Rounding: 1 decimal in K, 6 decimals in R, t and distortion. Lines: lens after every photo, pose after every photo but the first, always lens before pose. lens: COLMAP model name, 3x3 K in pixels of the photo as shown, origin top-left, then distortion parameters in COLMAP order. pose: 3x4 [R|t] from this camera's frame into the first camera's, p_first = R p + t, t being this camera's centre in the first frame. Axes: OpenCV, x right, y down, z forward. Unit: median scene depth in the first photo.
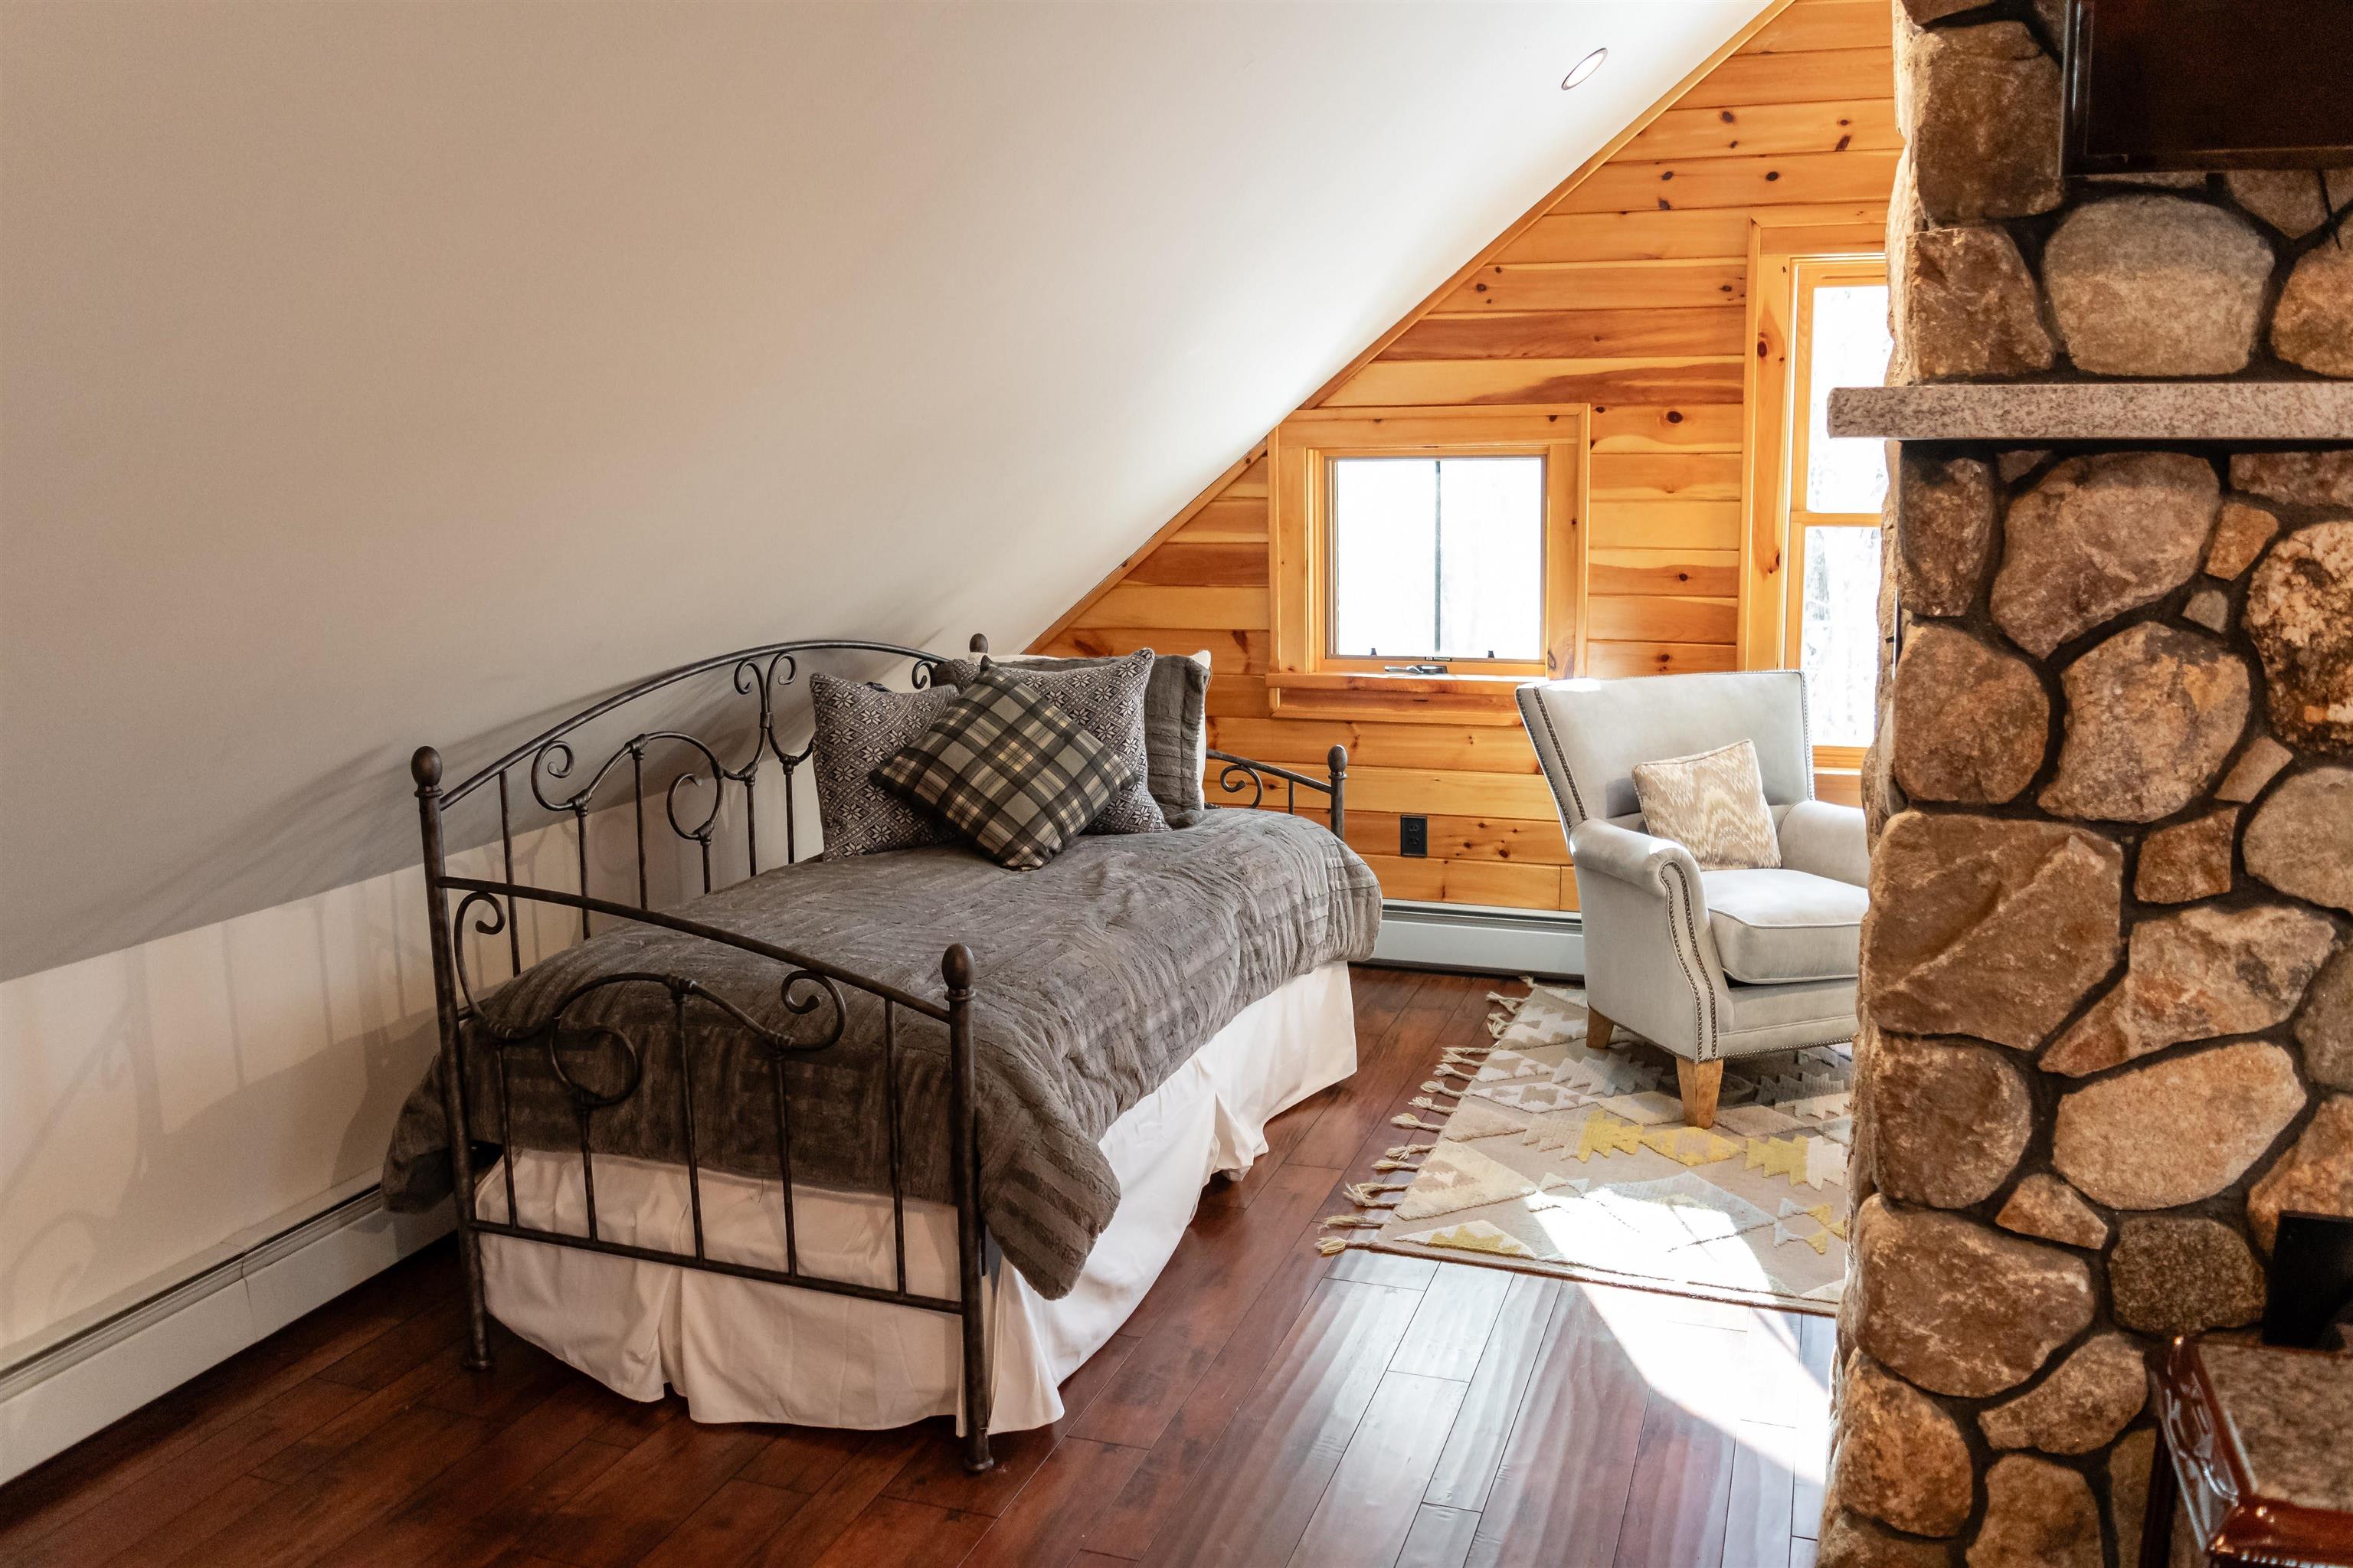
lens RADIAL K [[1851.4, 0, 1176.0], [0, 1851.4, 784.4], [0, 0, 1]] dist [-0.085060, 0.004296]
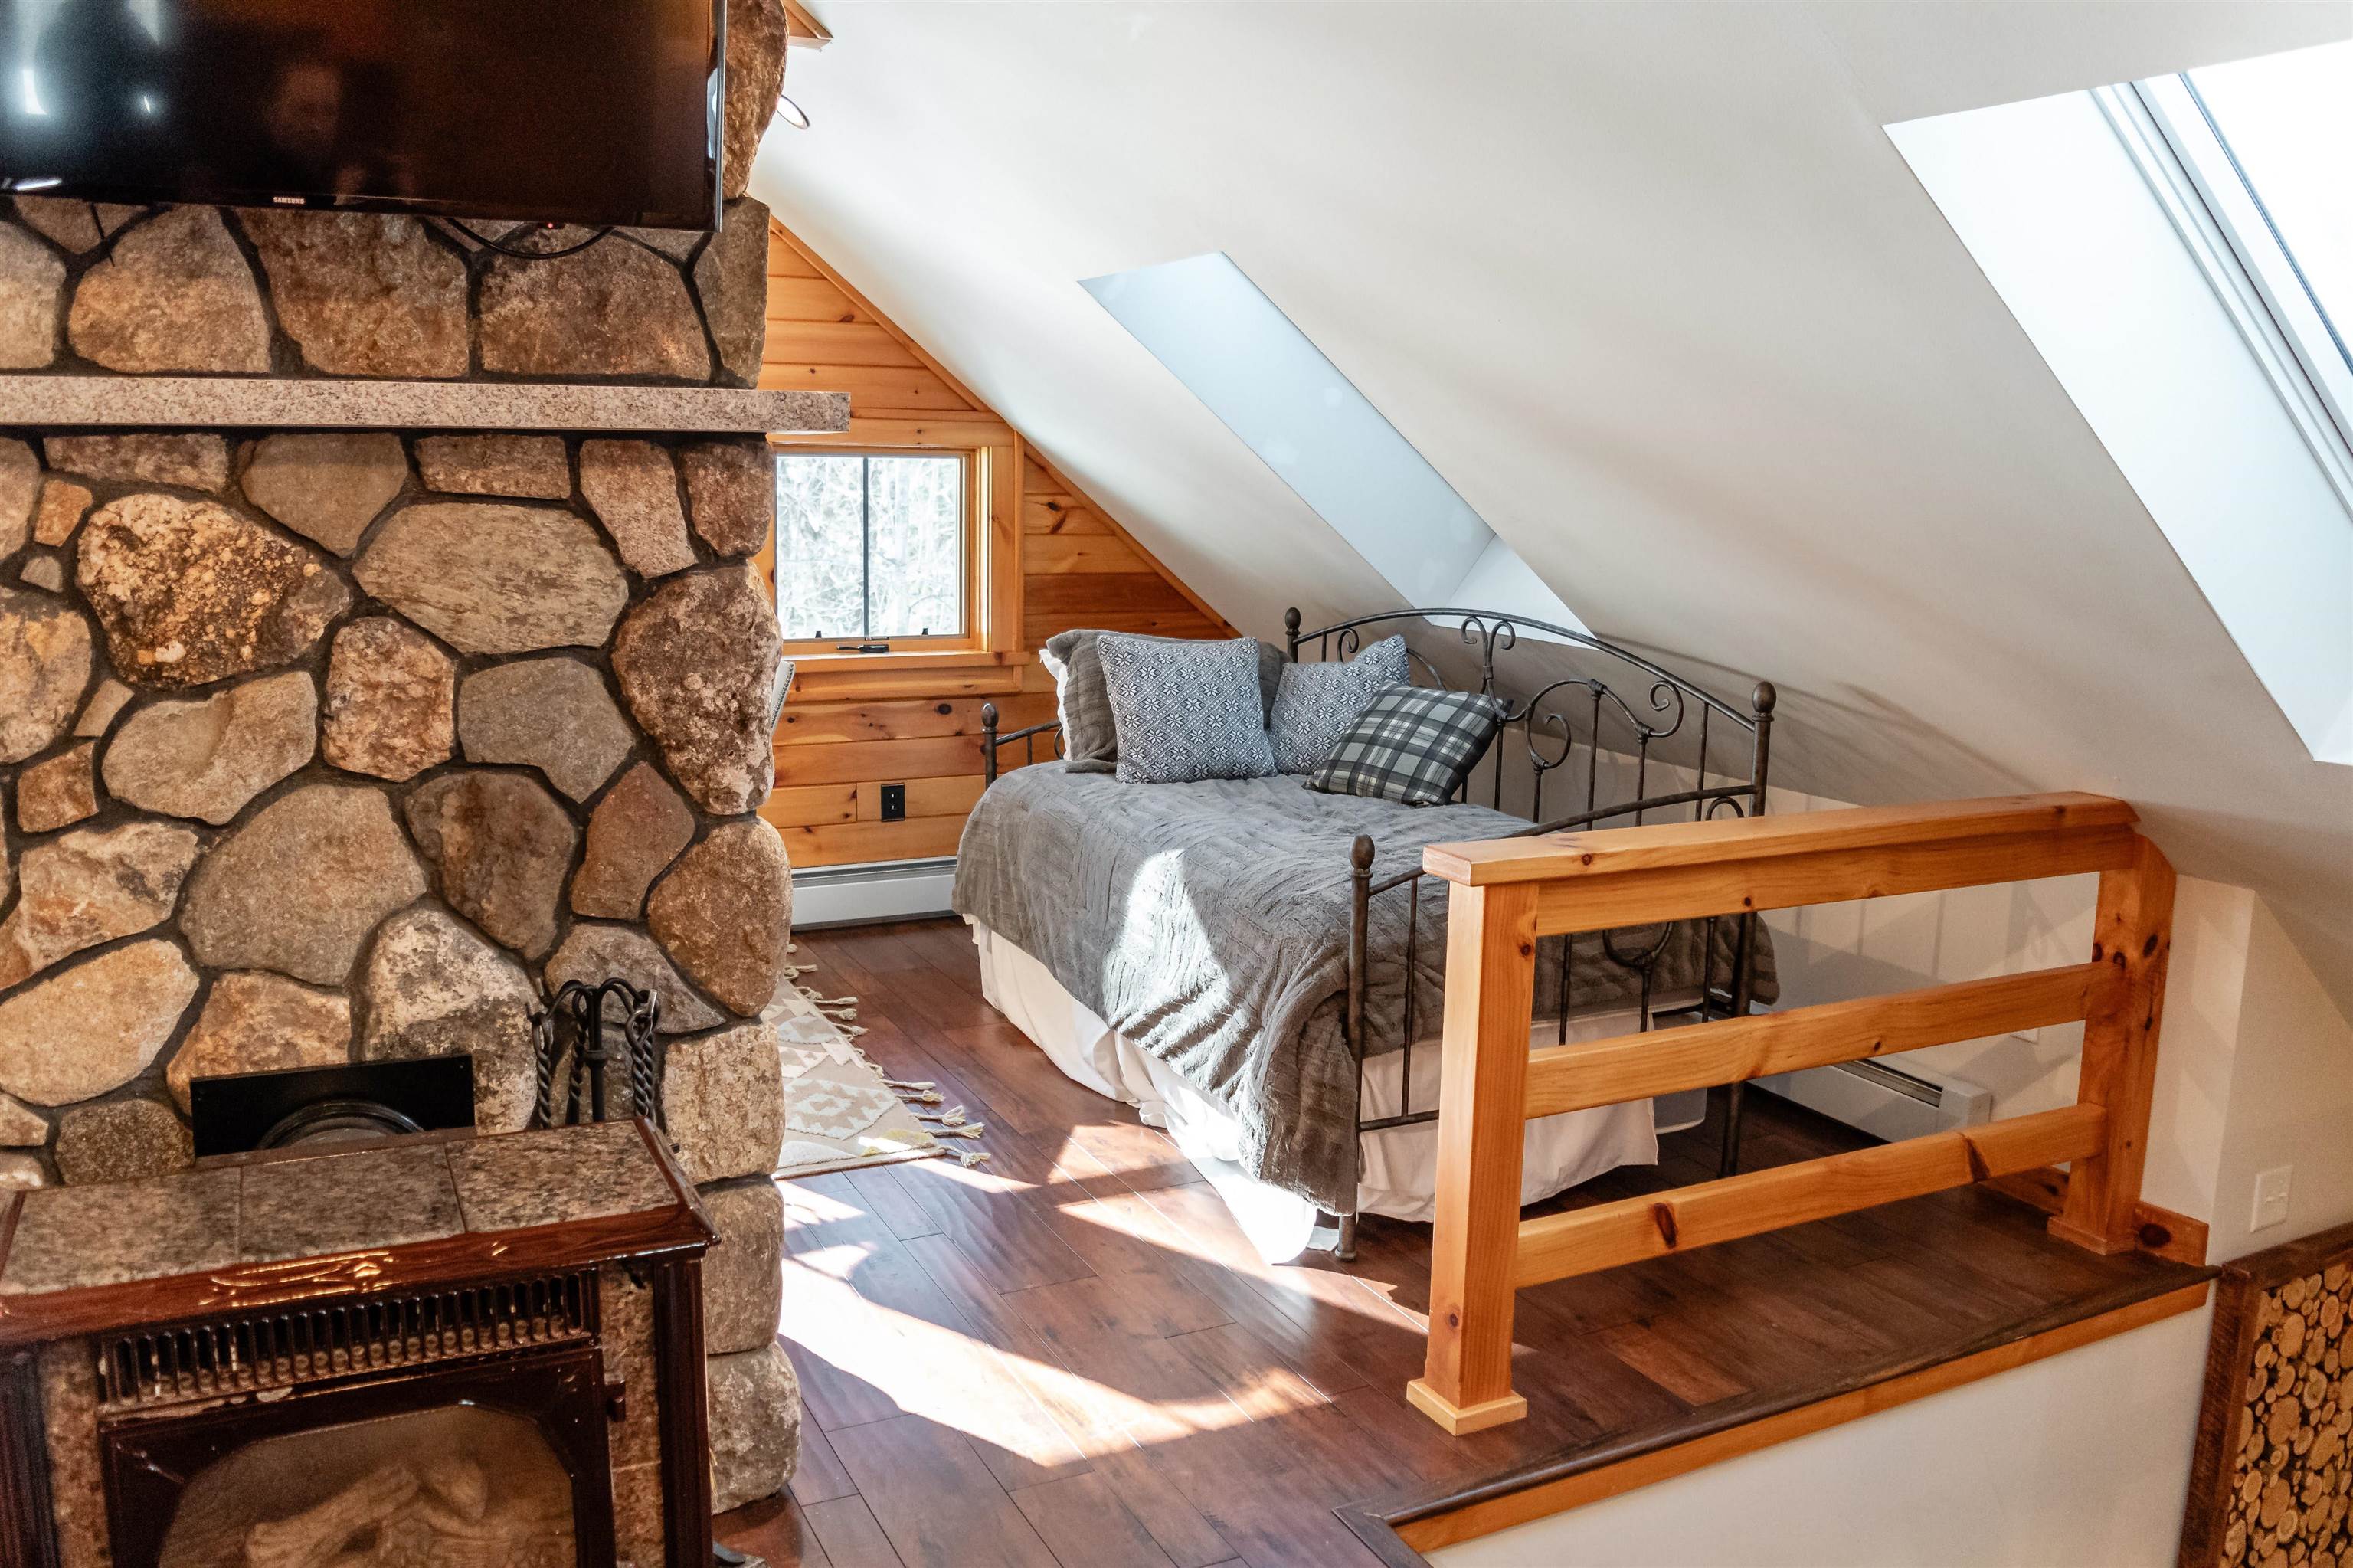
lens RADIAL K [[1851.4, 0, 1177.4], [0, 1851.4, 781.3], [0, 0, 1]] dist [-0.085060, 0.004296]
pose [[0.686124, -0.095230, 0.721224, 0.231631], [0.093013, 0.994742, 0.042859, 0.053977], [-0.721514, 0.037676, 0.691374, -0.308233]]
